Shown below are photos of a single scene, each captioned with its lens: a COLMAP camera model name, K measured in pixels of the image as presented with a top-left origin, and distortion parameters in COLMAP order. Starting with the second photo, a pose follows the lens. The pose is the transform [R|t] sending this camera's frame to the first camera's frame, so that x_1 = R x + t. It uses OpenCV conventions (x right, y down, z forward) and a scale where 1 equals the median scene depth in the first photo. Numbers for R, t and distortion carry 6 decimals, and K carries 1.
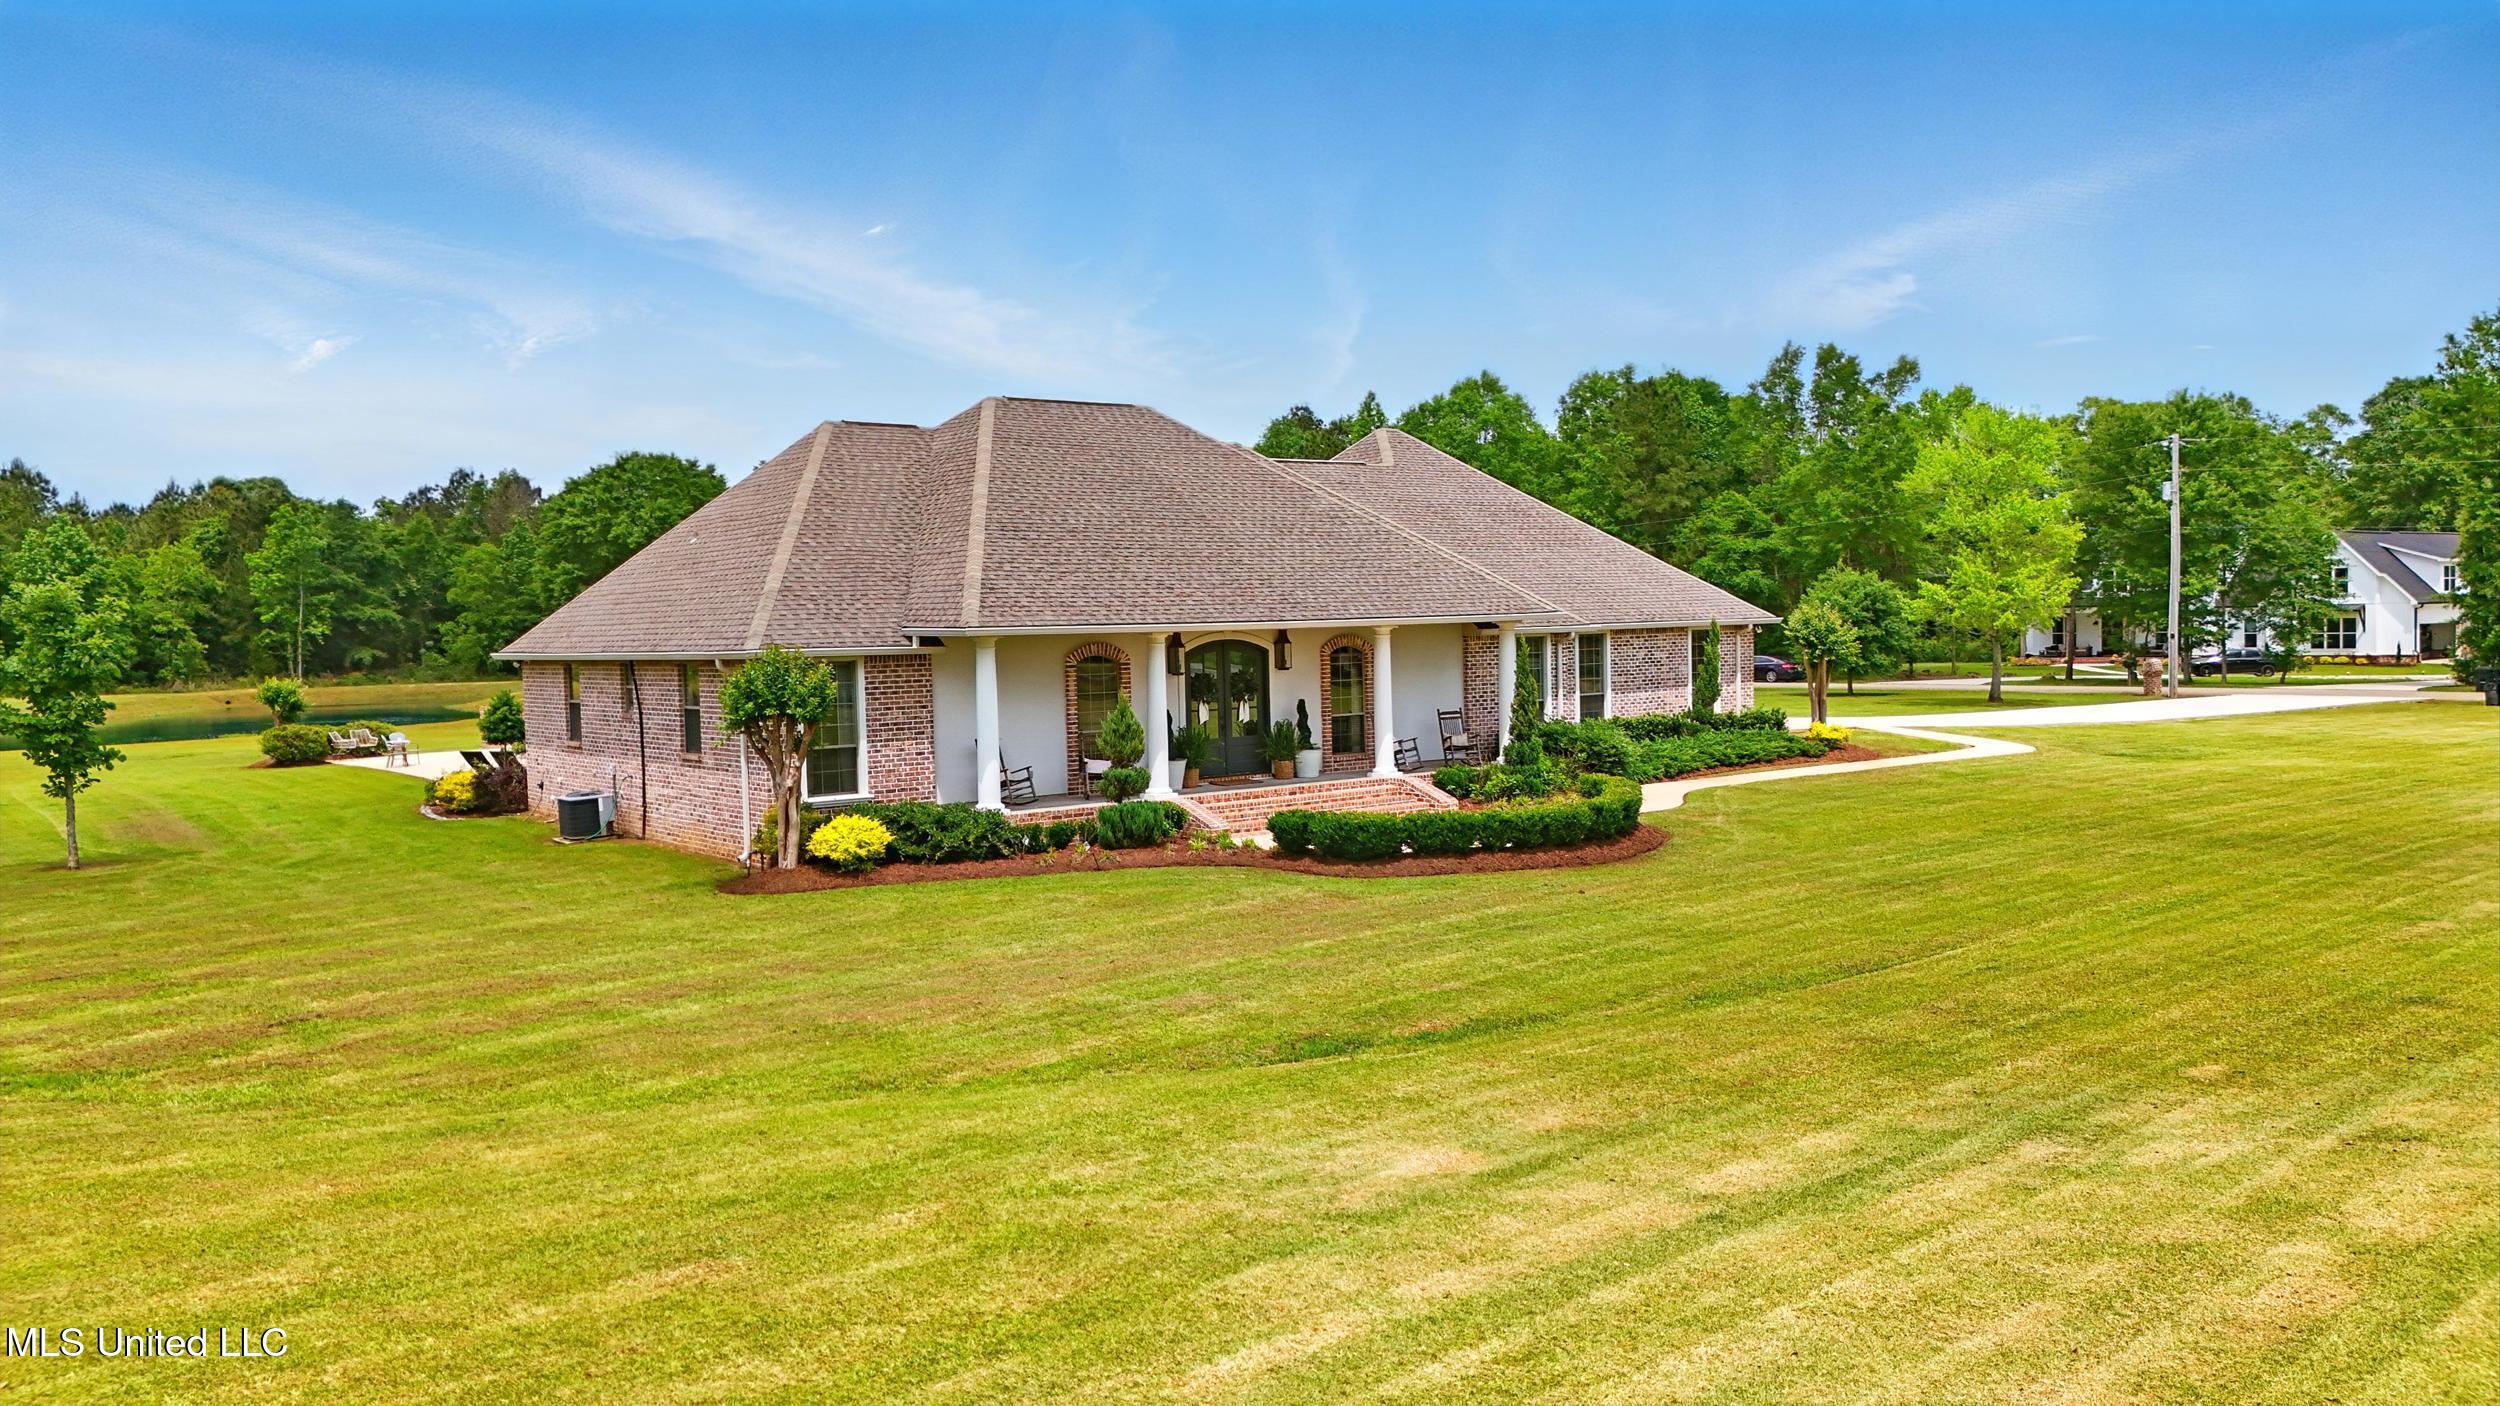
lens RADIAL K [[1810.2, 0, 1232.4], [0, 1810.2, 707.0], [0, 0, 1]] dist [0.027832, -0.003212]
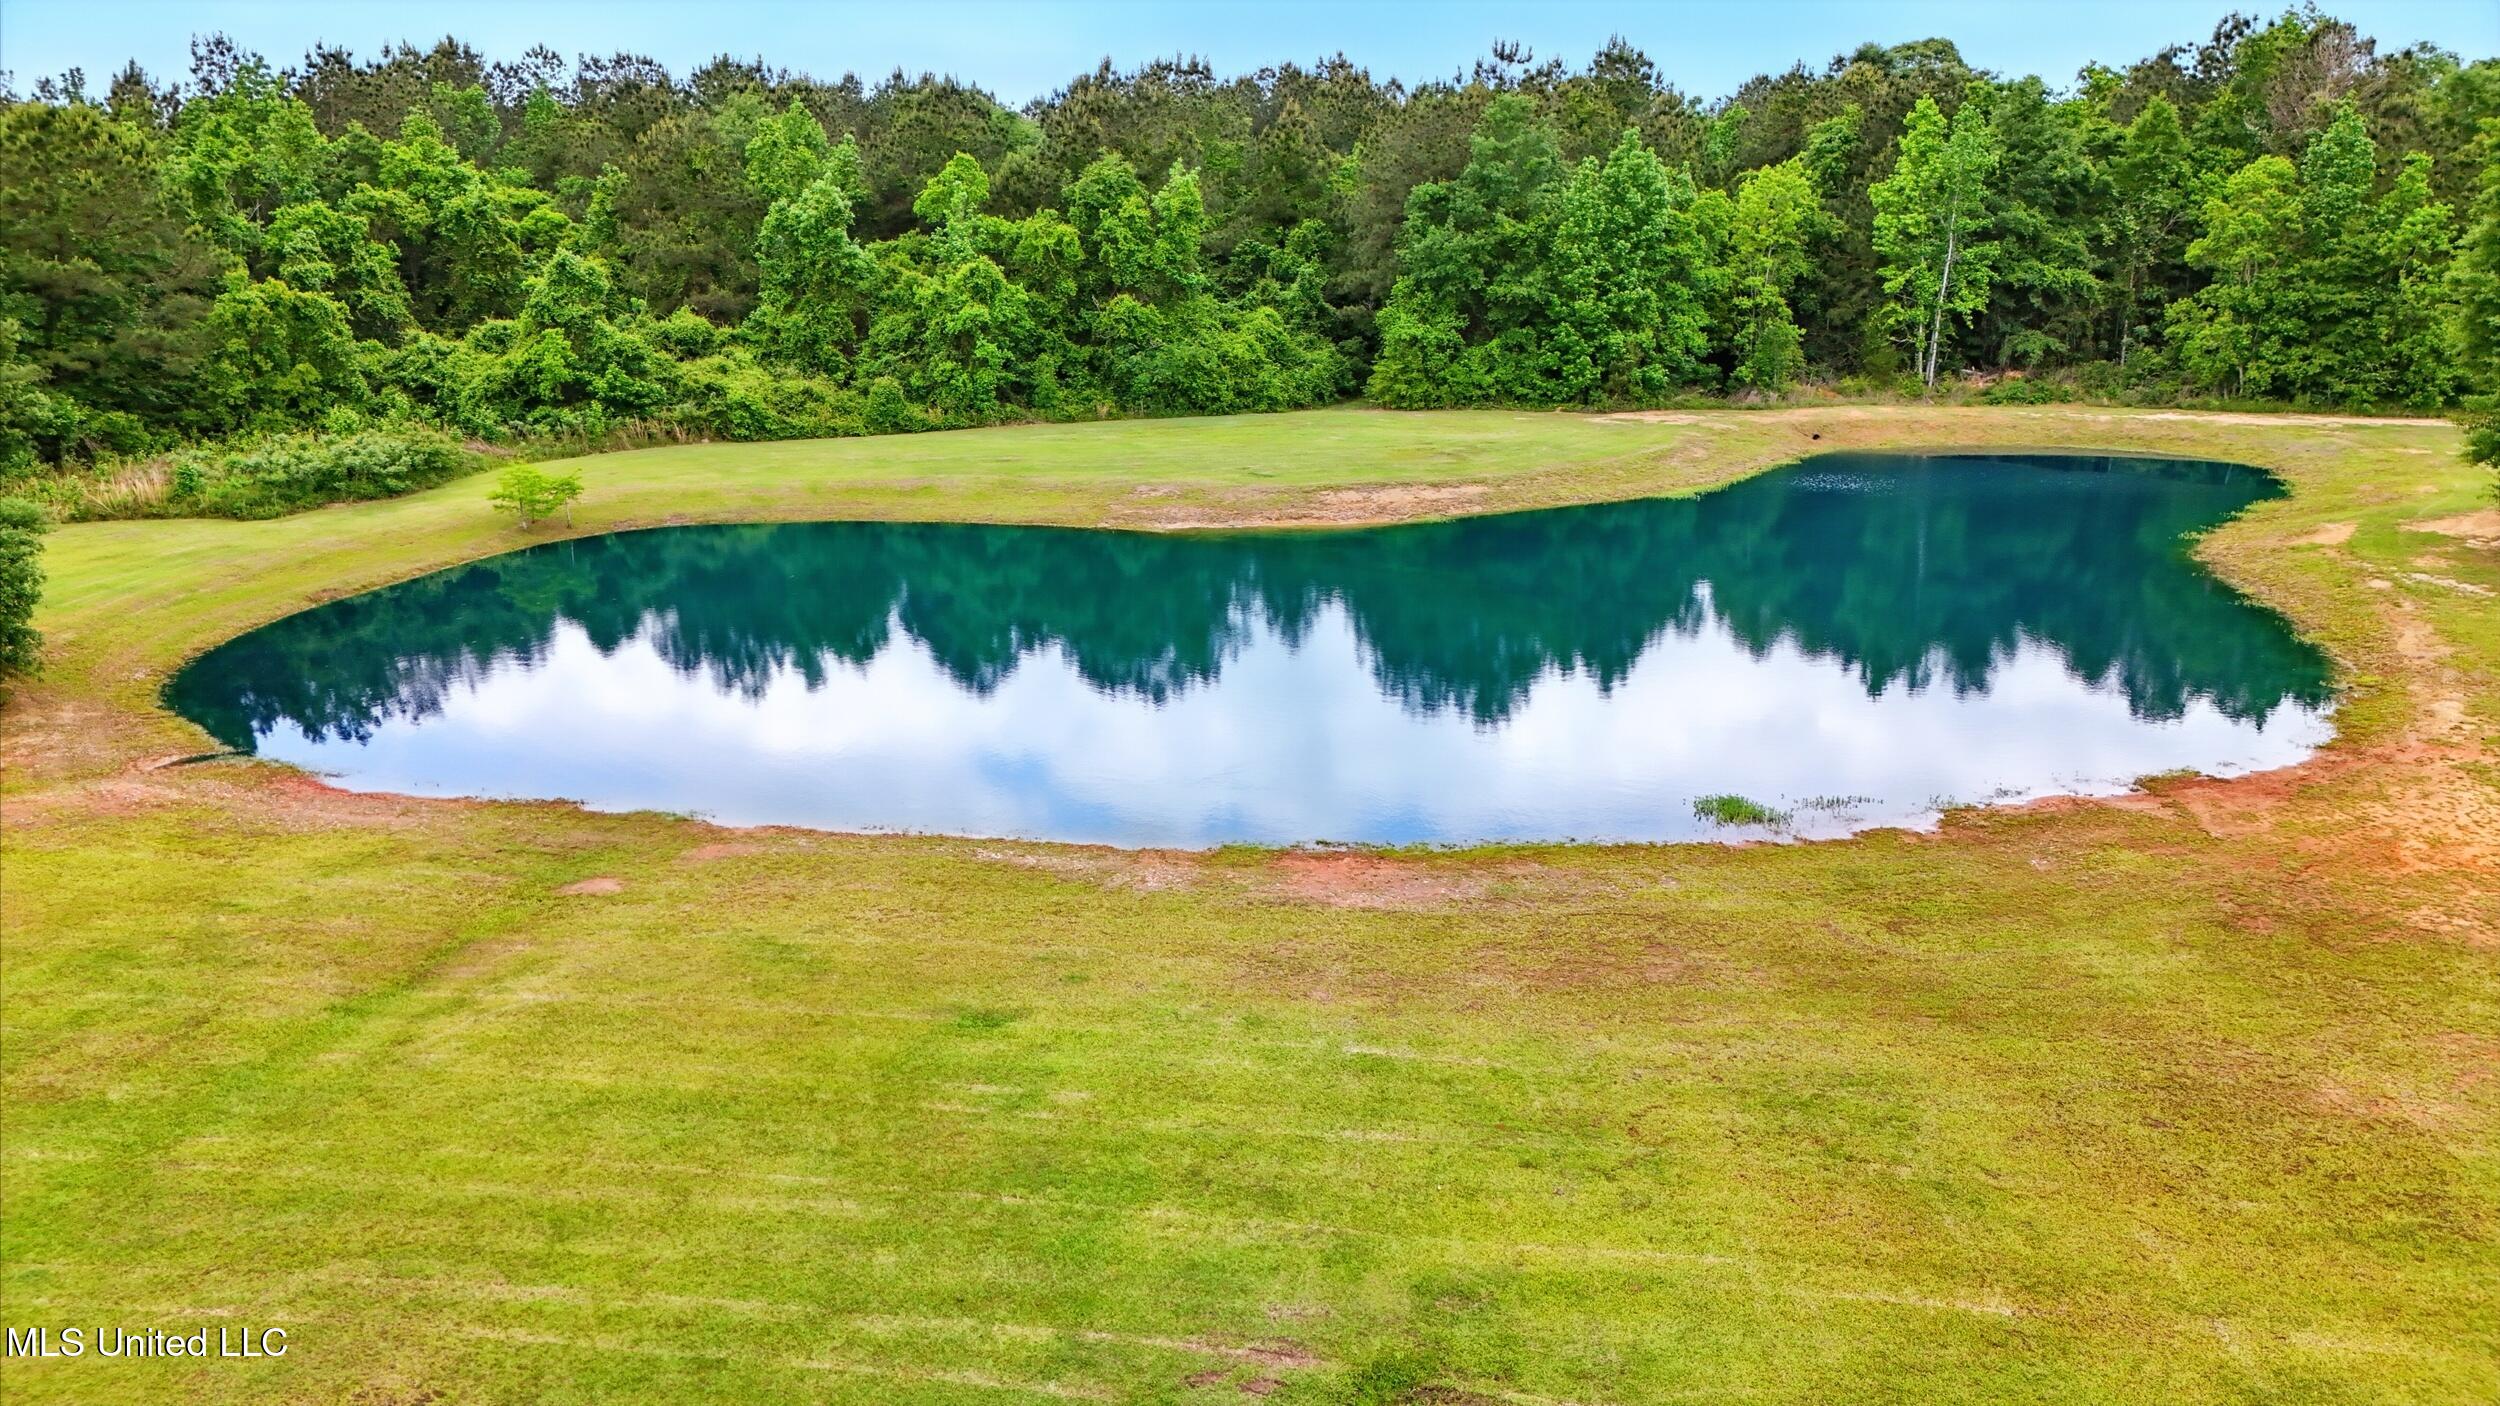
lens RADIAL K [[1810.2, 0, 1262.2], [0, 1810.2, 698.2], [0, 0, 1]] dist [0.027832, -0.003212]
pose [[0.681115, 0.208616, -0.701828, -0.194951], [-0.036591, 0.967050, 0.251942, -0.059211], [0.731262, -0.145921, 0.666306, 0.377141]]
